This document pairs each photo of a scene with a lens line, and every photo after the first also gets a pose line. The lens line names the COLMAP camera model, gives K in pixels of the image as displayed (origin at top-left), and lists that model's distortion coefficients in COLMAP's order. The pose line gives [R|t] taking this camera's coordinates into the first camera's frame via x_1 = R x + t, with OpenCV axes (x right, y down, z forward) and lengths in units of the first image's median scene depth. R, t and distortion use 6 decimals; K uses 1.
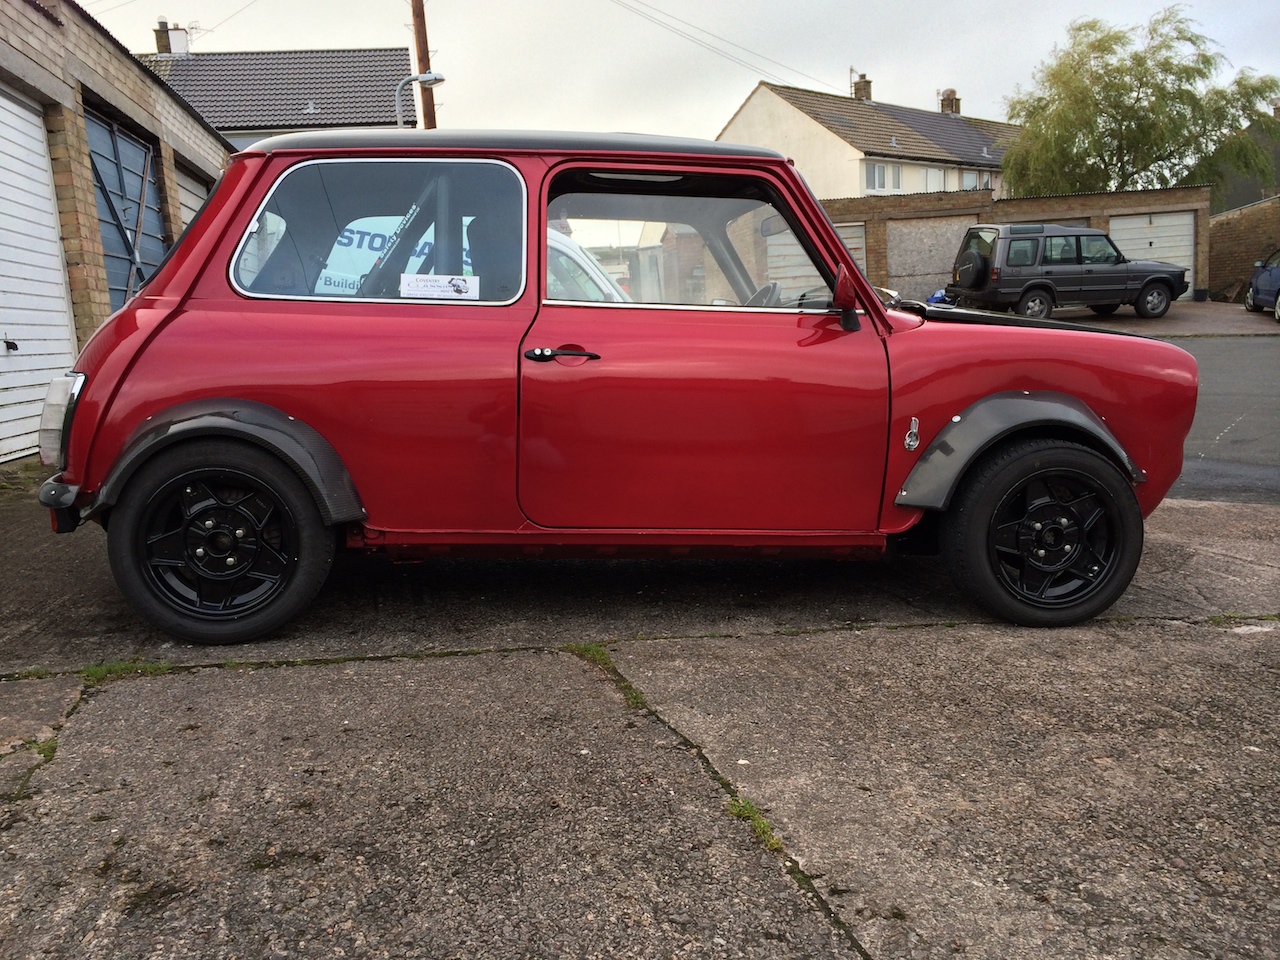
lens RADIAL K [[1086.3, 0, 640.0], [0, 1086.3, 480.0], [0, 0, 1]] dist [0.008825, -0.049770]
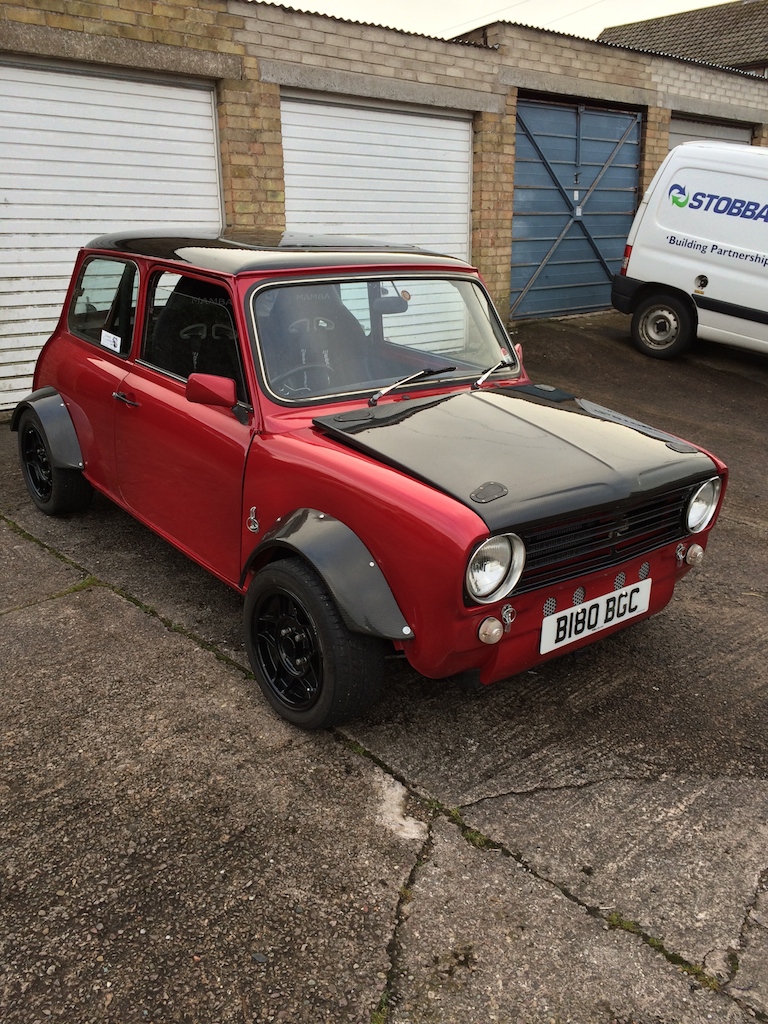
lens RADIAL K [[869.0, 0, 384.0], [0, 869.0, 512.0], [0, 0, 1]] dist [0.008825, -0.049770]
pose [[0.537366, 0.289388, -0.792144, 0.443547], [-0.126894, 0.956335, 0.263289, -0.129278], [0.833748, -0.040964, 0.550623, 0.246603]]
